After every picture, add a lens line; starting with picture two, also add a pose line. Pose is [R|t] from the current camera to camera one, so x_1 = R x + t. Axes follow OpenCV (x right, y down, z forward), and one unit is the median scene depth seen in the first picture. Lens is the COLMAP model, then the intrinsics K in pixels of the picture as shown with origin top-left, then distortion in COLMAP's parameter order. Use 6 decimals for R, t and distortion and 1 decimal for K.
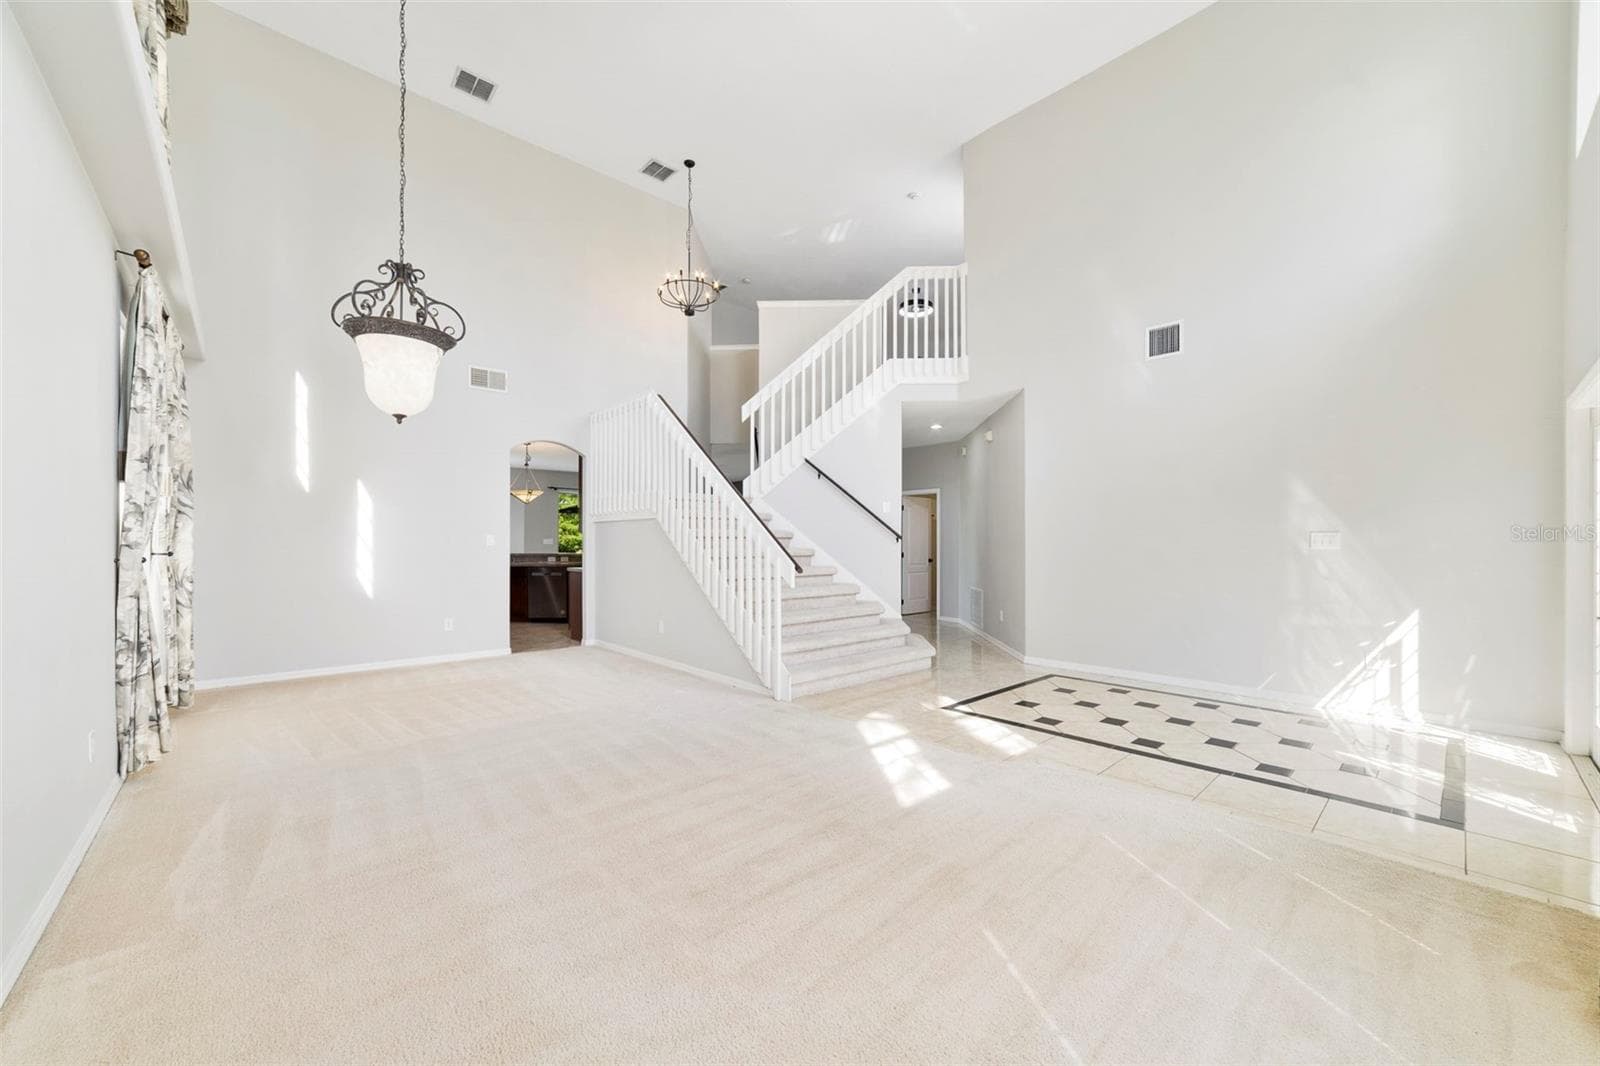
lens RADIAL K [[620.9, 0, 824.1], [0, 620.9, 548.8], [0, 0, 1]] dist [-0.024378, 0.001813]
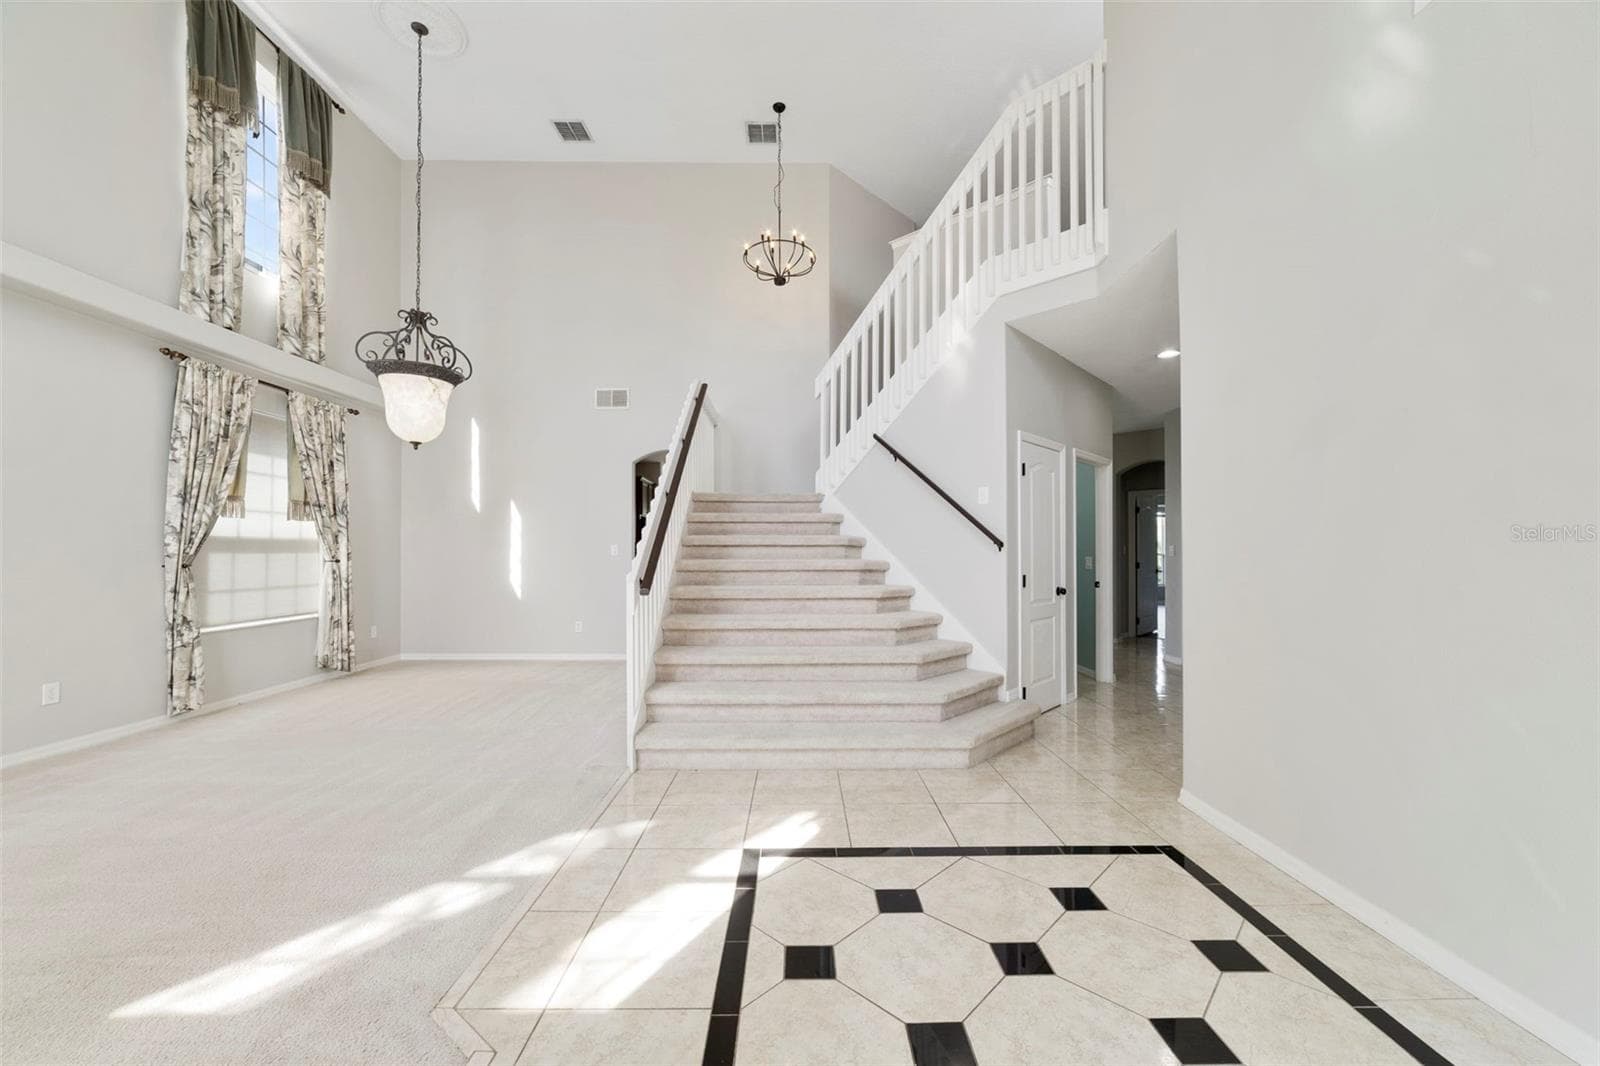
lens RADIAL K [[620.9, 0, 801.0], [0, 620.9, 554.6], [0, 0, 1]] dist [-0.024378, 0.001813]
pose [[0.729119, 0.002341, -0.684383, 0.557730], [-0.004294, 0.999990, -0.001154, -0.007394], [0.684374, 0.003781, 0.729122, 0.577672]]
